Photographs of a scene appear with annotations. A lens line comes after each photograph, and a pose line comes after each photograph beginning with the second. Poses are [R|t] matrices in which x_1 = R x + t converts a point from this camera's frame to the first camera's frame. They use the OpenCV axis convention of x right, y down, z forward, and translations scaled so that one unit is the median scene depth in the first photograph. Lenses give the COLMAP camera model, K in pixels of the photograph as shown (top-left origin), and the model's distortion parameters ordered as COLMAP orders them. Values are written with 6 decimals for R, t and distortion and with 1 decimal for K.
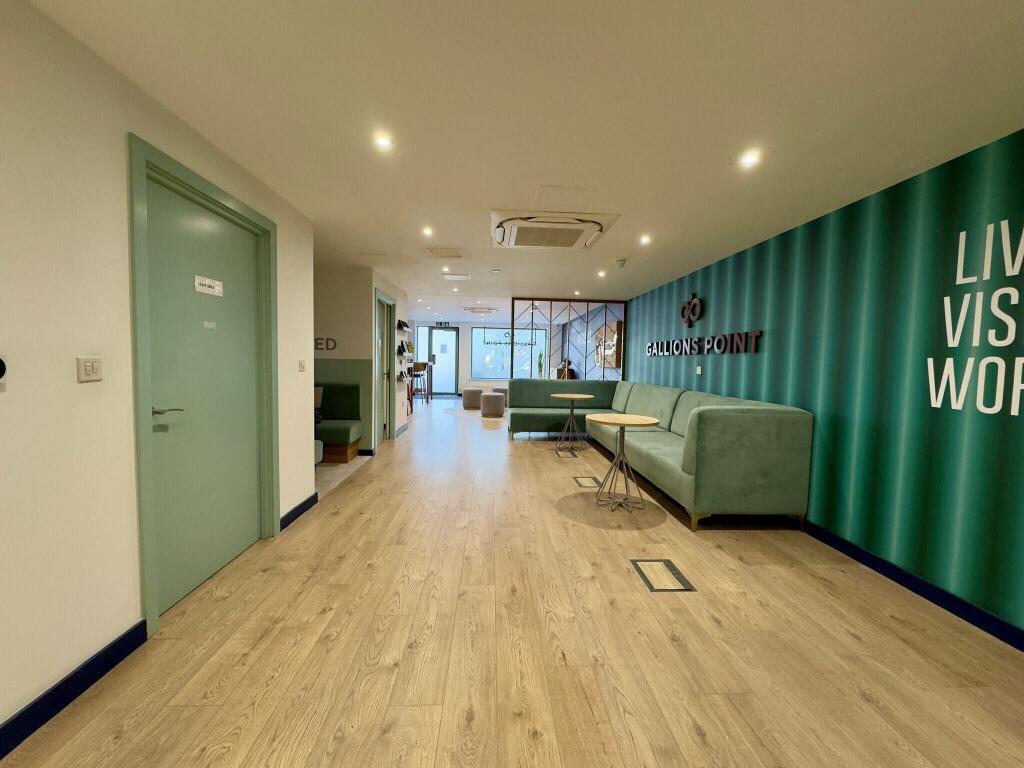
lens RADIAL K [[410.3, 0, 513.6], [0, 410.3, 384.3], [0, 0, 1]] dist [-0.000039, -0.000031]
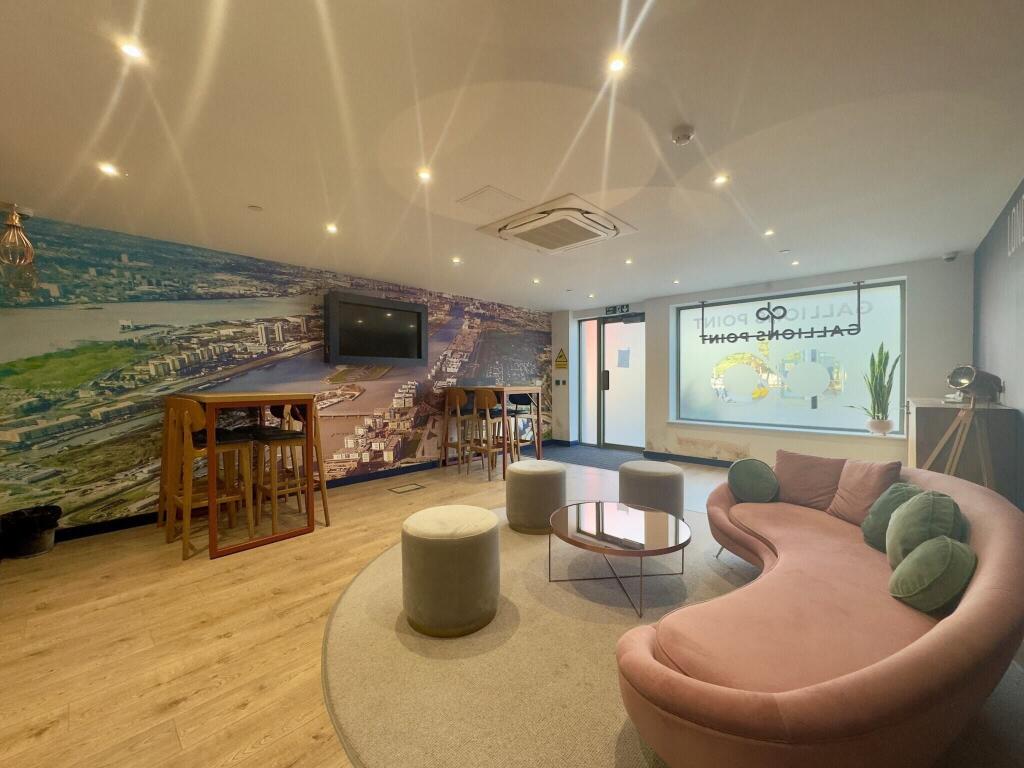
lens RADIAL K [[410.3, 0, 506.7], [0, 410.3, 382.7], [0, 0, 1]] dist [-0.000039, -0.000031]
pose [[0.687278, -0.015704, -0.726224, 0.202949], [-0.025719, 0.998613, -0.045934, -0.061294], [0.725939, 0.050248, 0.685921, 1.127336]]
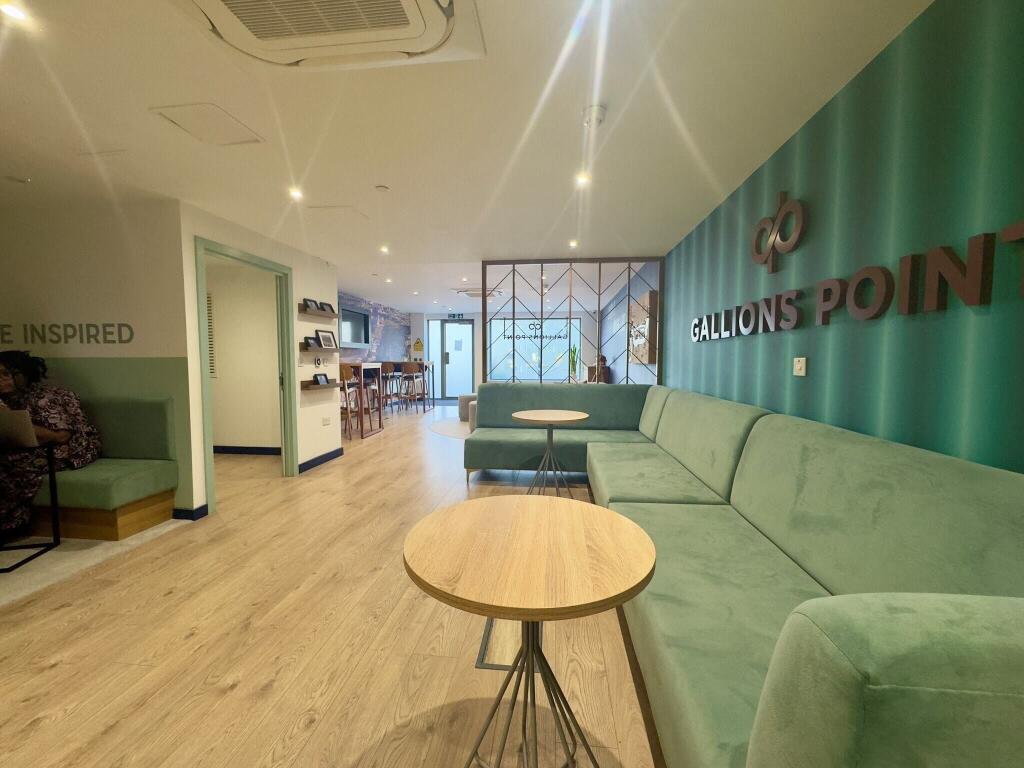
lens RADIAL K [[410.3, 0, 511.0], [0, 410.3, 383.8], [0, 0, 1]] dist [-0.000039, -0.000031]
pose [[0.986507, -0.009632, -0.163435, 0.156008], [0.009878, 0.999951, 0.000690, -0.013478], [0.163420, -0.002295, 0.986554, 0.366796]]
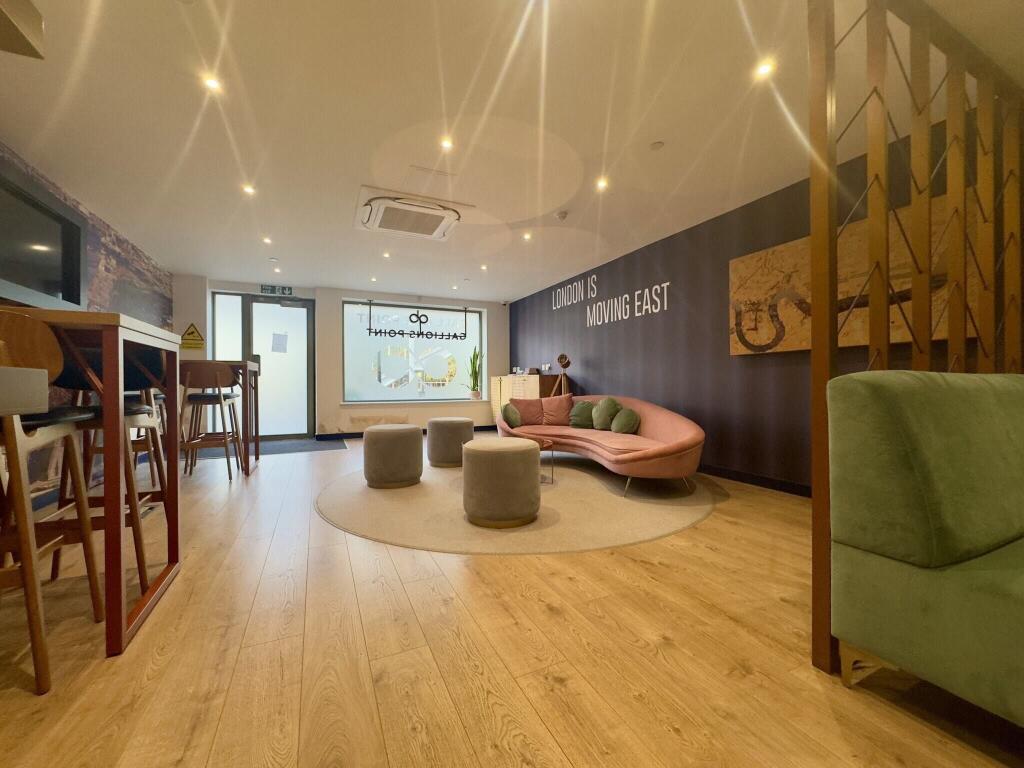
lens RADIAL K [[410.3, 0, 512.1], [0, 410.3, 385.1], [0, 0, 1]] dist [-0.000039, -0.000031]
pose [[0.925119, -0.025423, 0.378825, -0.209347], [0.046017, 0.997908, -0.045408, -0.006099], [-0.376878, 0.059440, 0.924354, 0.937604]]
